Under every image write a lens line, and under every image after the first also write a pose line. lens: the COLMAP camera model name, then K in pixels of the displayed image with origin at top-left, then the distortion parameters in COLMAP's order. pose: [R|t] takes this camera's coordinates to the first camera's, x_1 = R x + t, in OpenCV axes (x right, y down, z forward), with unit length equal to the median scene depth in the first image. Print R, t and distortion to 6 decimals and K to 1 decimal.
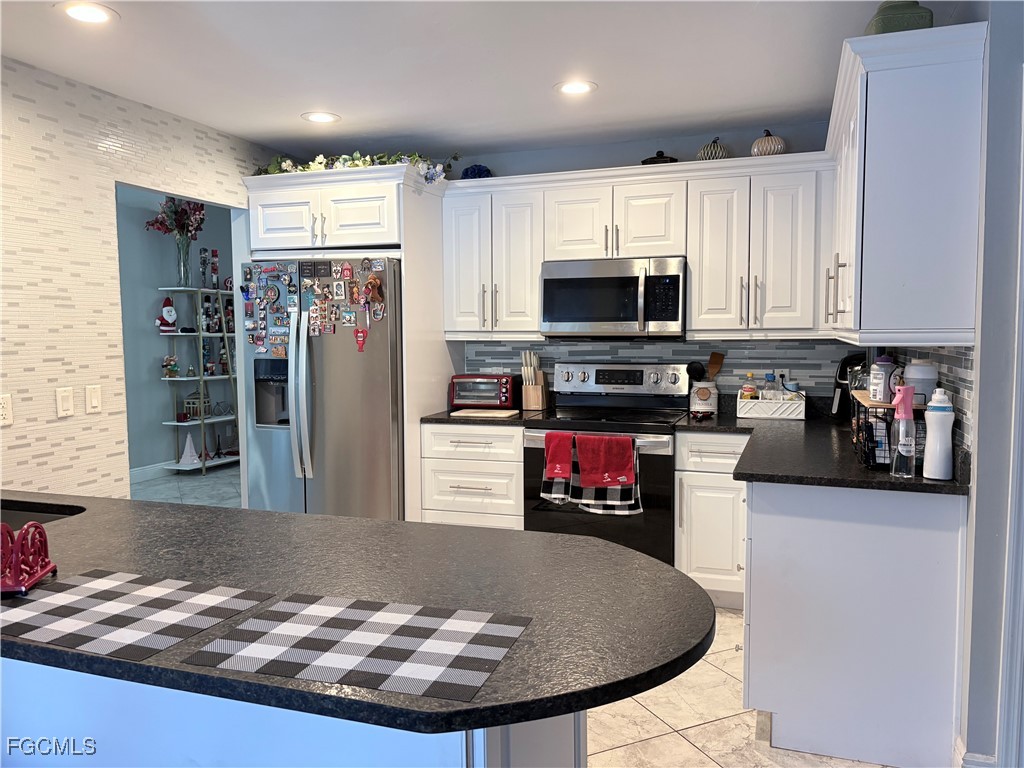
lens RADIAL K [[774.7, 0, 516.4], [0, 774.7, 385.9], [0, 0, 1]] dist [0.024192, -0.021656]
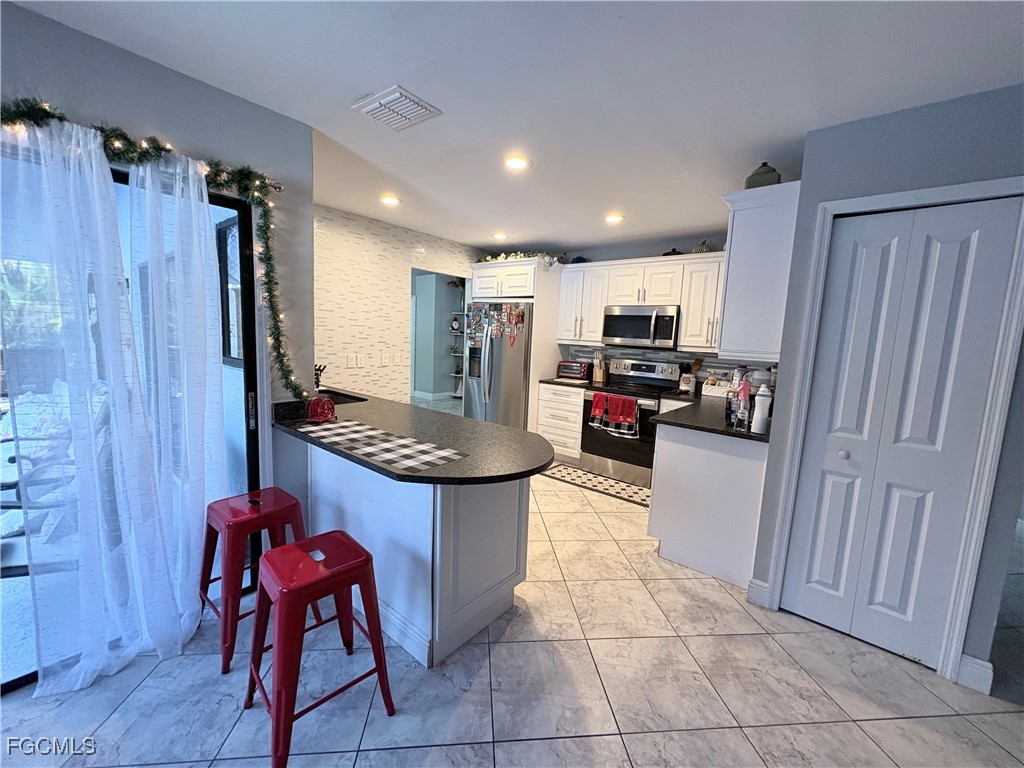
lens RADIAL K [[407.2, 0, 512.2], [0, 407.2, 384.4], [0, 0, 1]] dist [-0.001439, 0.000332]
pose [[0.940468, 0.090127, -0.327714, 0.175958], [-0.076136, 0.995563, 0.055303, -0.002617], [0.331244, -0.027060, 0.943157, -0.056911]]
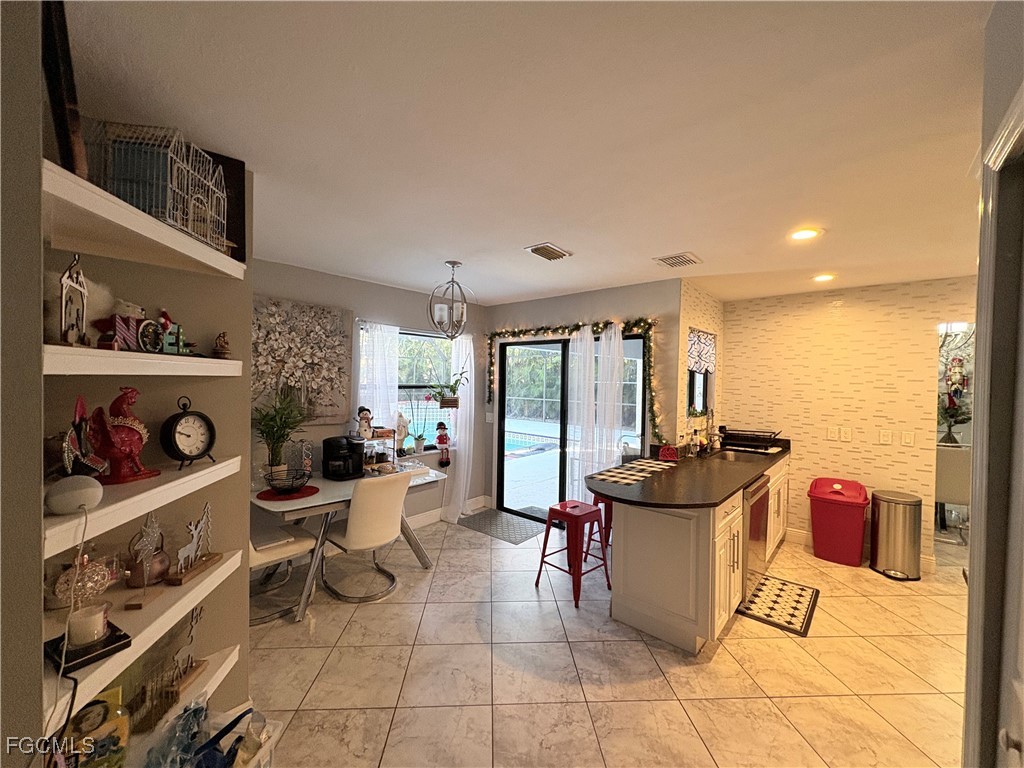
lens RADIAL K [[407.2, 0, 514.6], [0, 407.2, 382.1], [0, 0, 1]] dist [-0.001439, 0.000332]
pose [[-0.369630, 0.012189, -0.929099, 0.657425], [-0.083138, 0.995470, 0.046135, -0.076916], [0.925452, 0.094296, -0.366942, 0.373936]]
